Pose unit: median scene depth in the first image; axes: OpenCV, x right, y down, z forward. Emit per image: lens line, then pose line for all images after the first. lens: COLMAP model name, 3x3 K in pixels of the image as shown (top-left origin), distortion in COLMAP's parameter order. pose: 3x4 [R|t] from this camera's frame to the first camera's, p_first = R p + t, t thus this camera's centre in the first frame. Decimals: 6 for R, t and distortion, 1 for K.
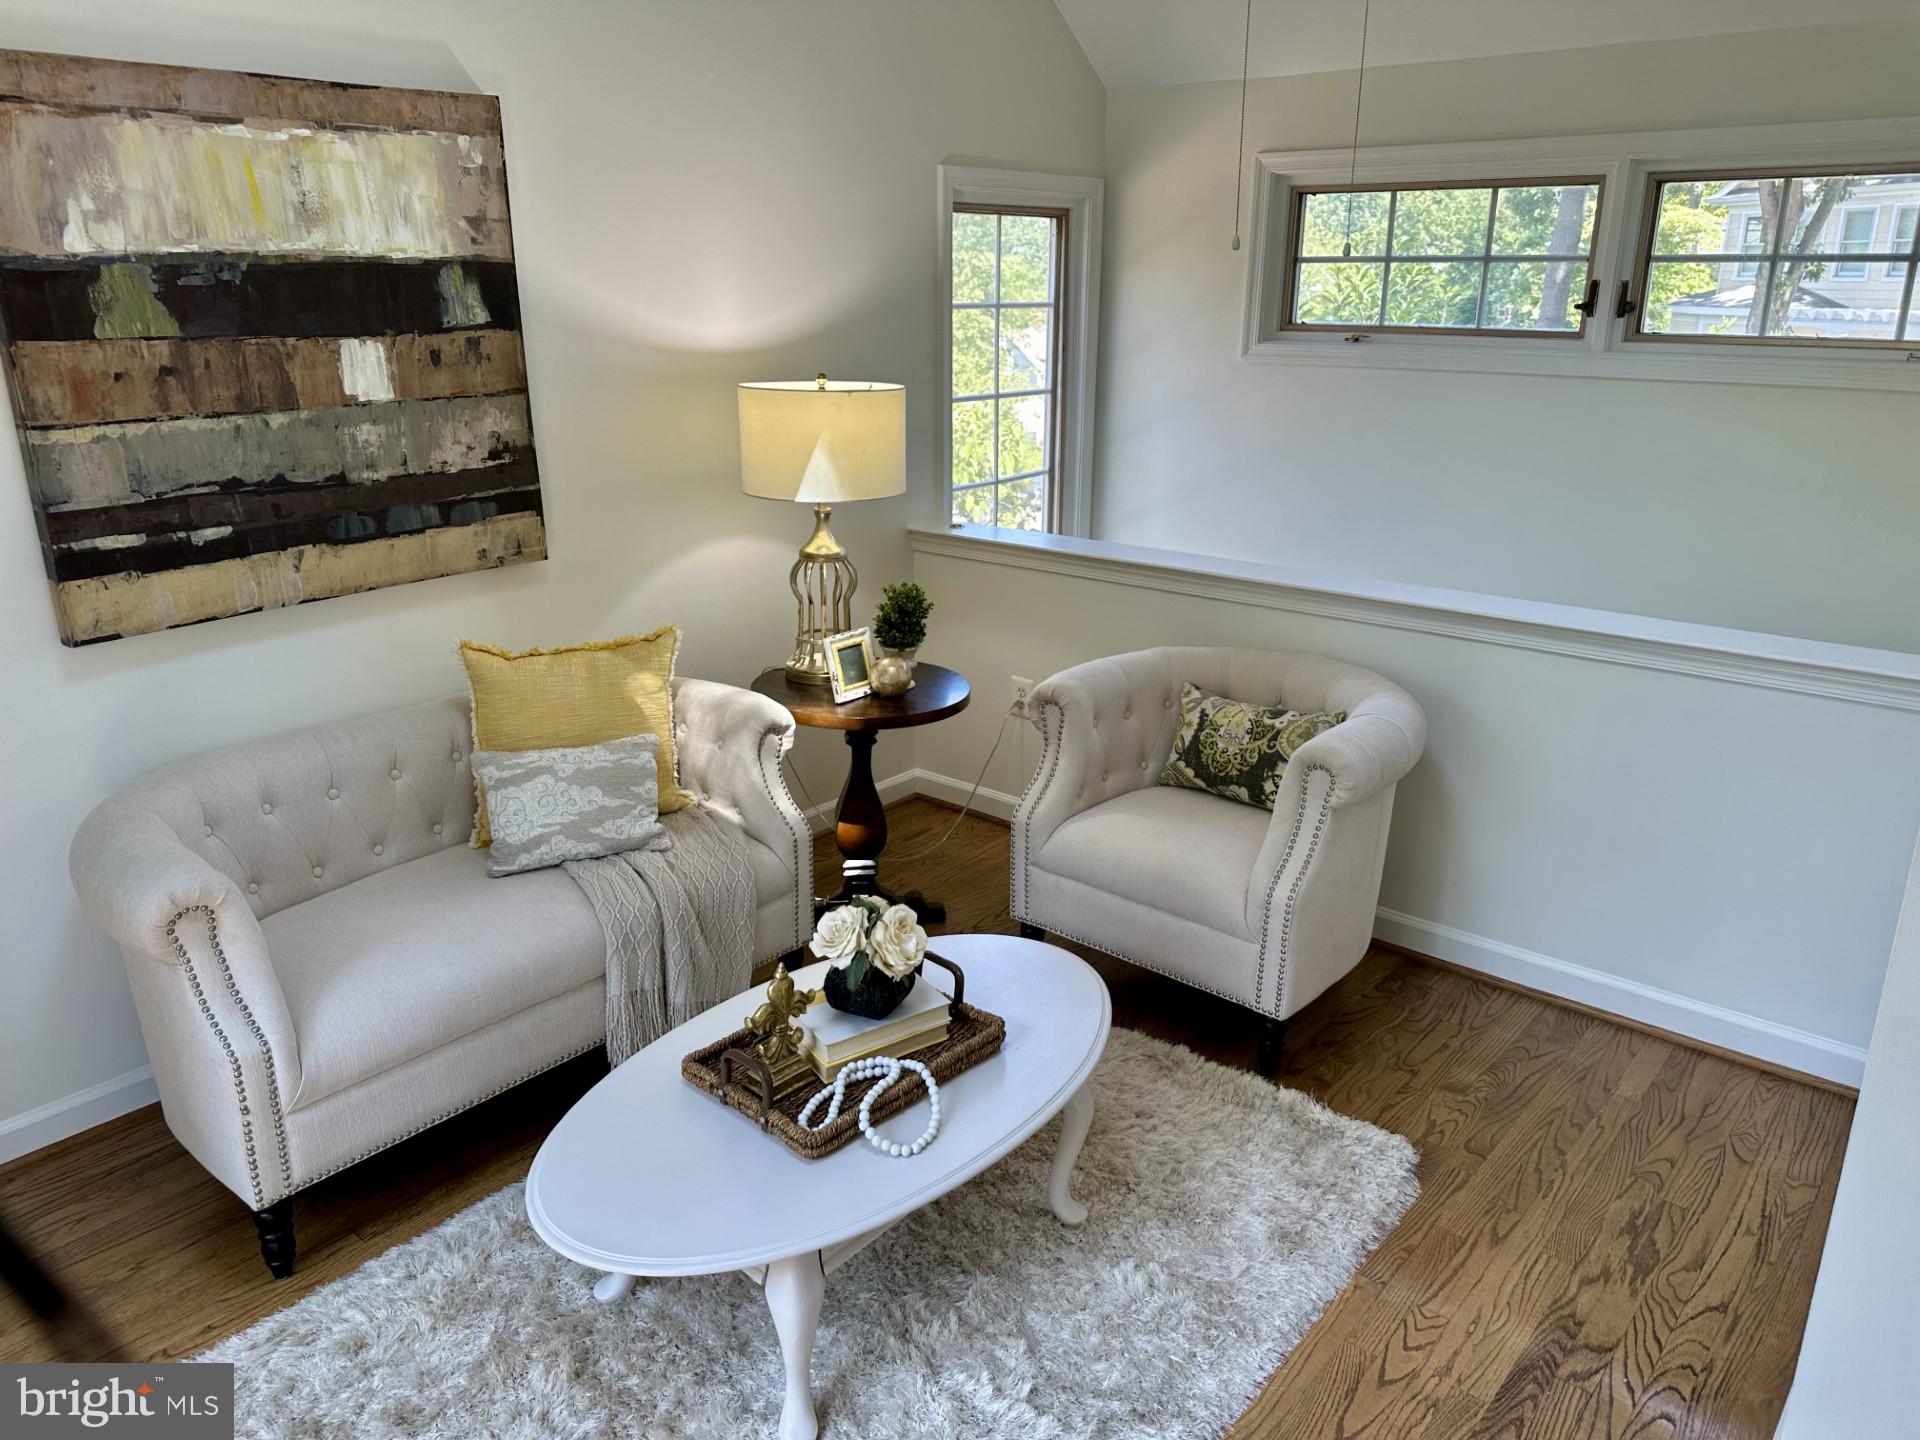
lens RADIAL K [[1367.5, 0, 927.1], [0, 1367.5, 661.0], [0, 0, 1]] dist [0.044687, -0.061478]
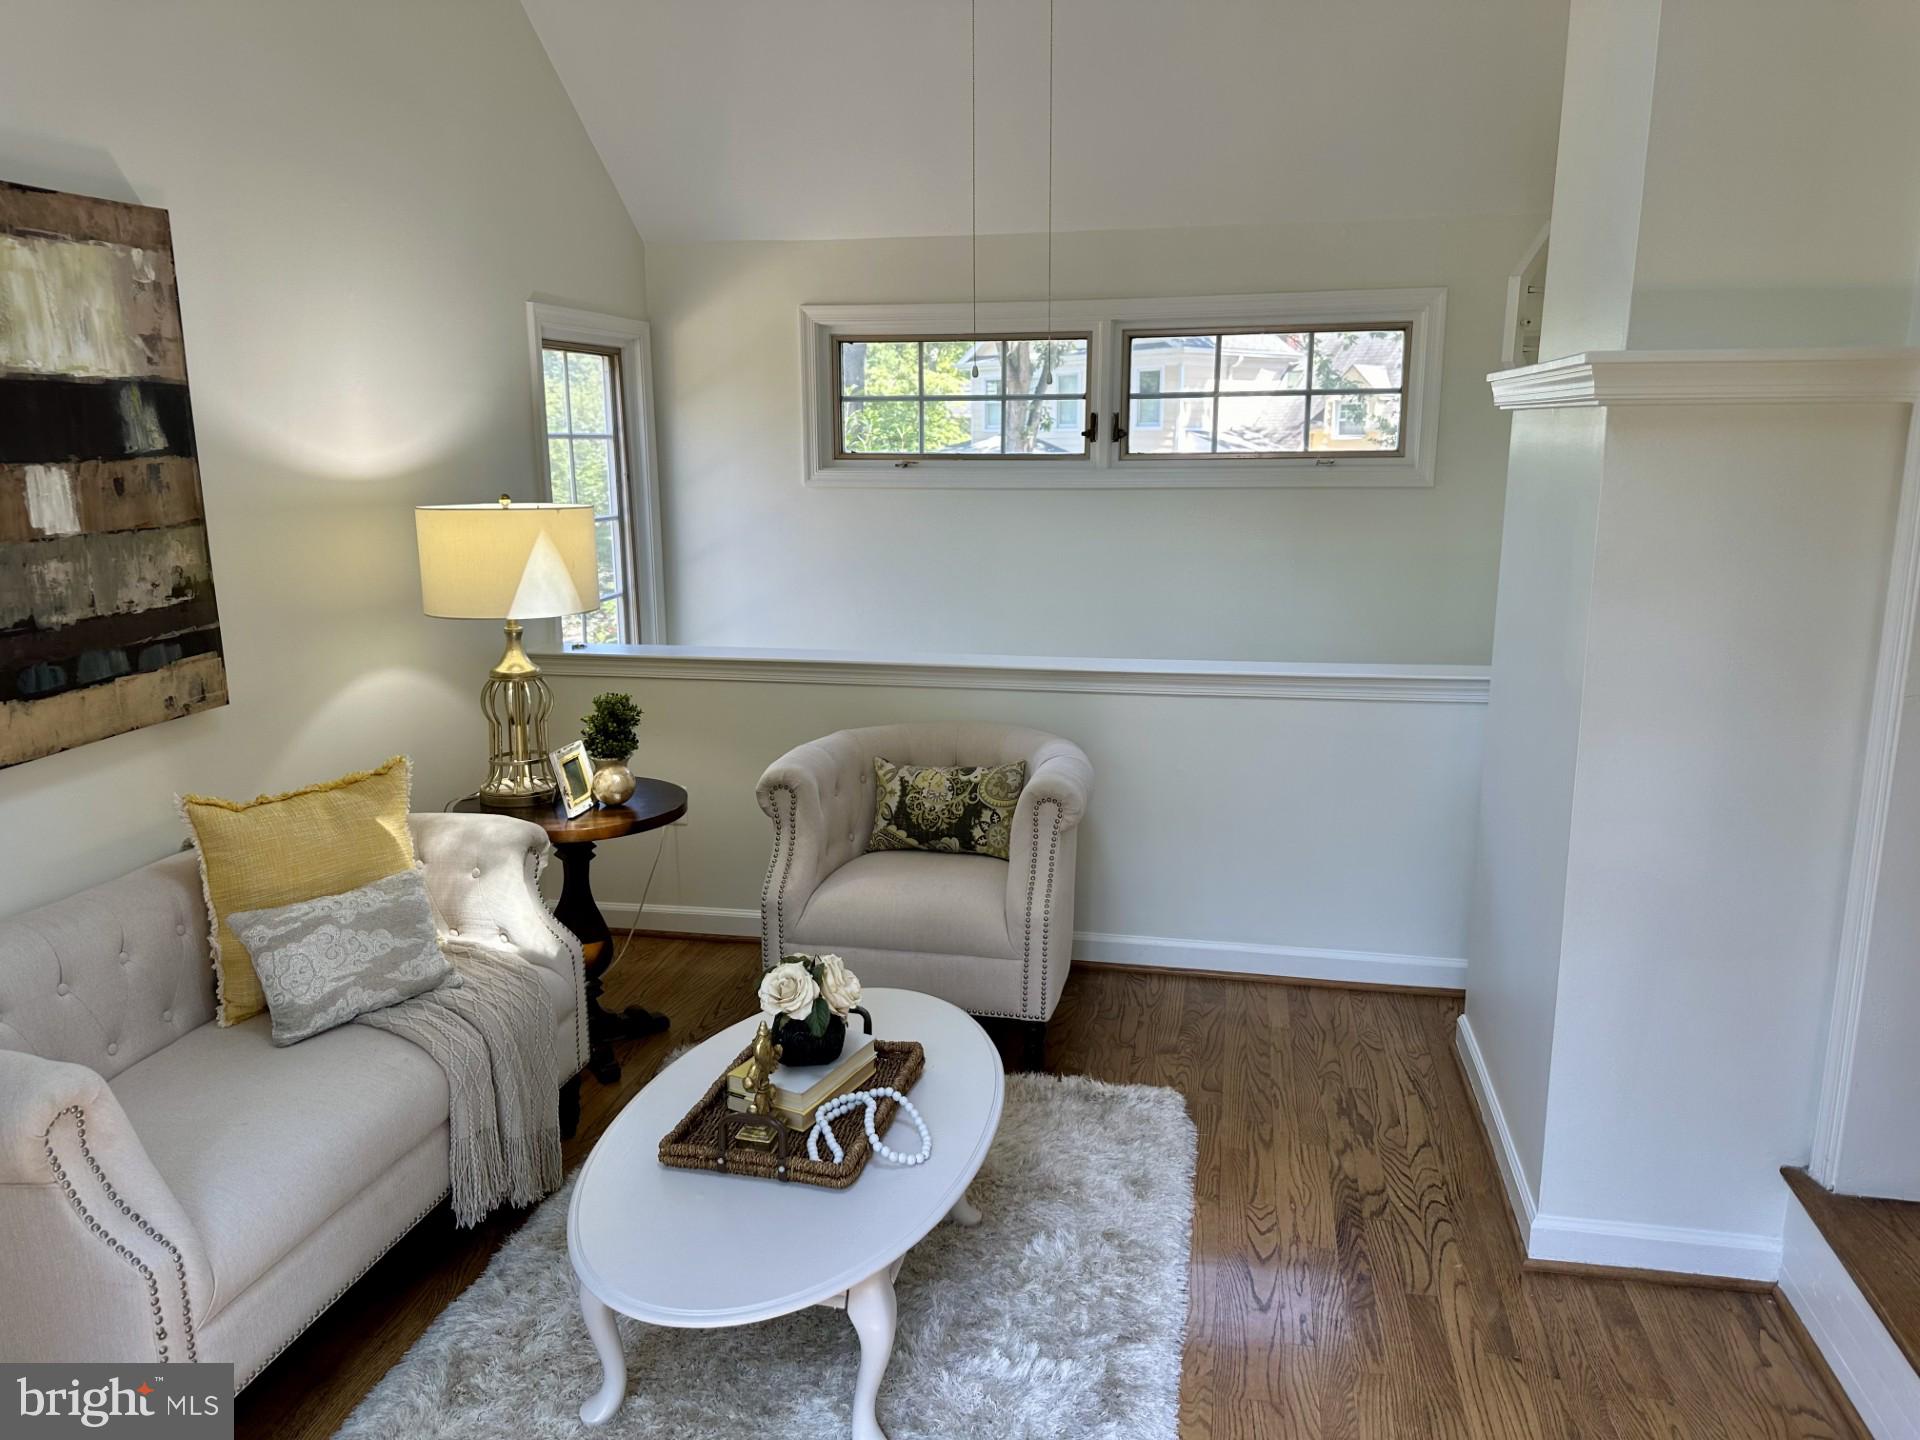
lens RADIAL K [[1367.5, 0, 920.1], [0, 1367.5, 667.3], [0, 0, 1]] dist [0.044687, -0.061478]
pose [[0.881798, -0.085935, 0.463732, -0.322151], [0.133319, 0.988576, -0.070315, 0.028927], [-0.452392, 0.123828, 0.883181, -0.014389]]
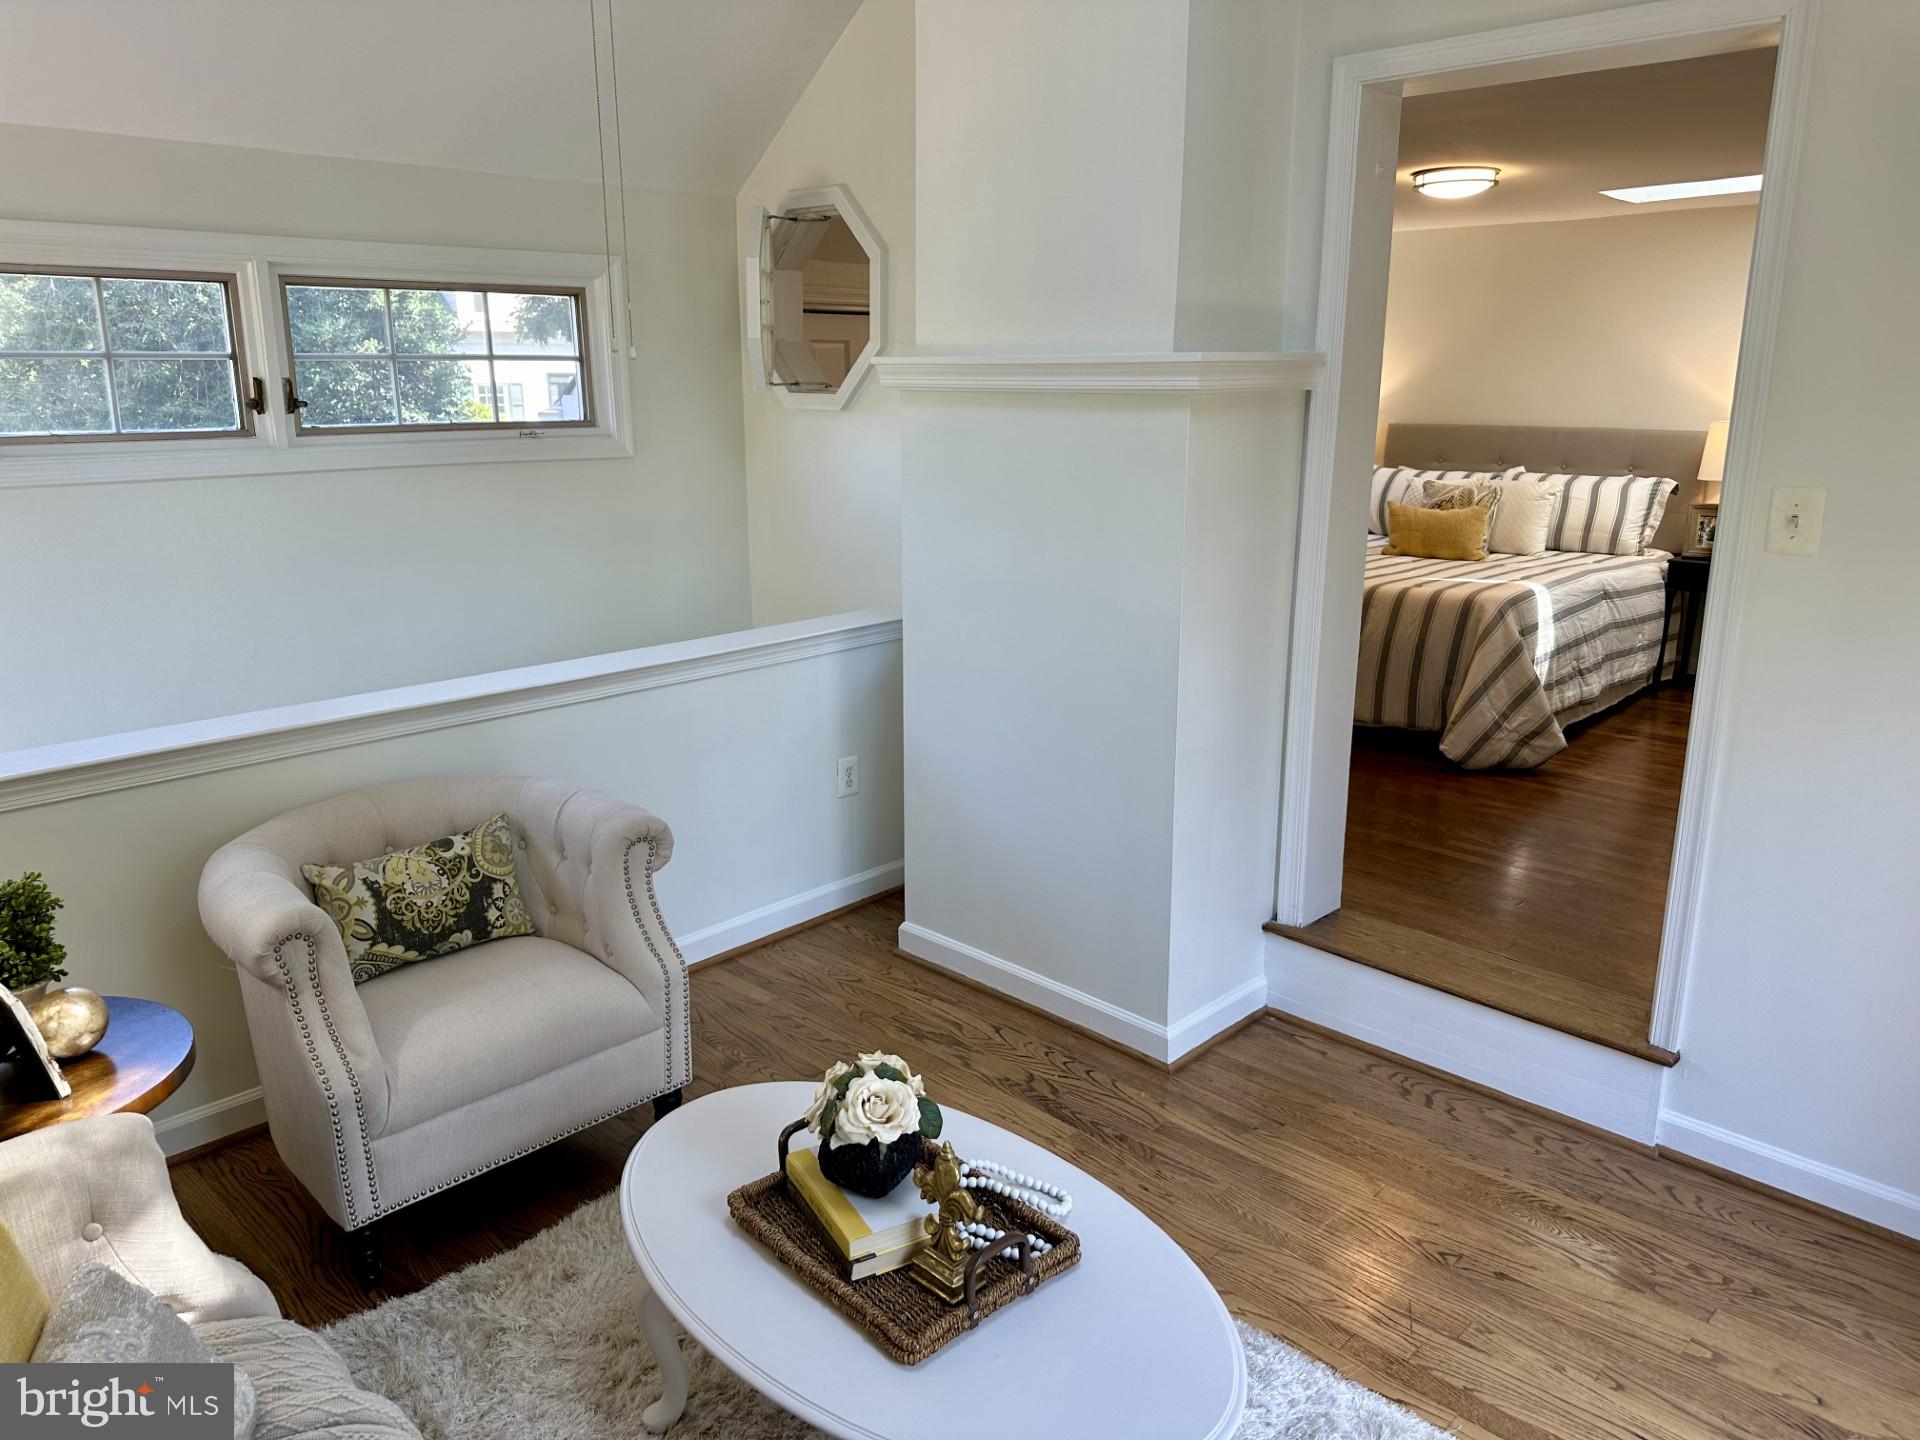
lens RADIAL K [[1367.5, 0, 980.2], [0, 1367.5, 661.4], [0, 0, 1]] dist [0.044687, -0.061478]
pose [[0.051777, -0.207896, 0.976780, -0.619490], [0.268362, 0.945012, 0.186909, -0.158612], [-0.961926, 0.252453, 0.104722, 0.551883]]
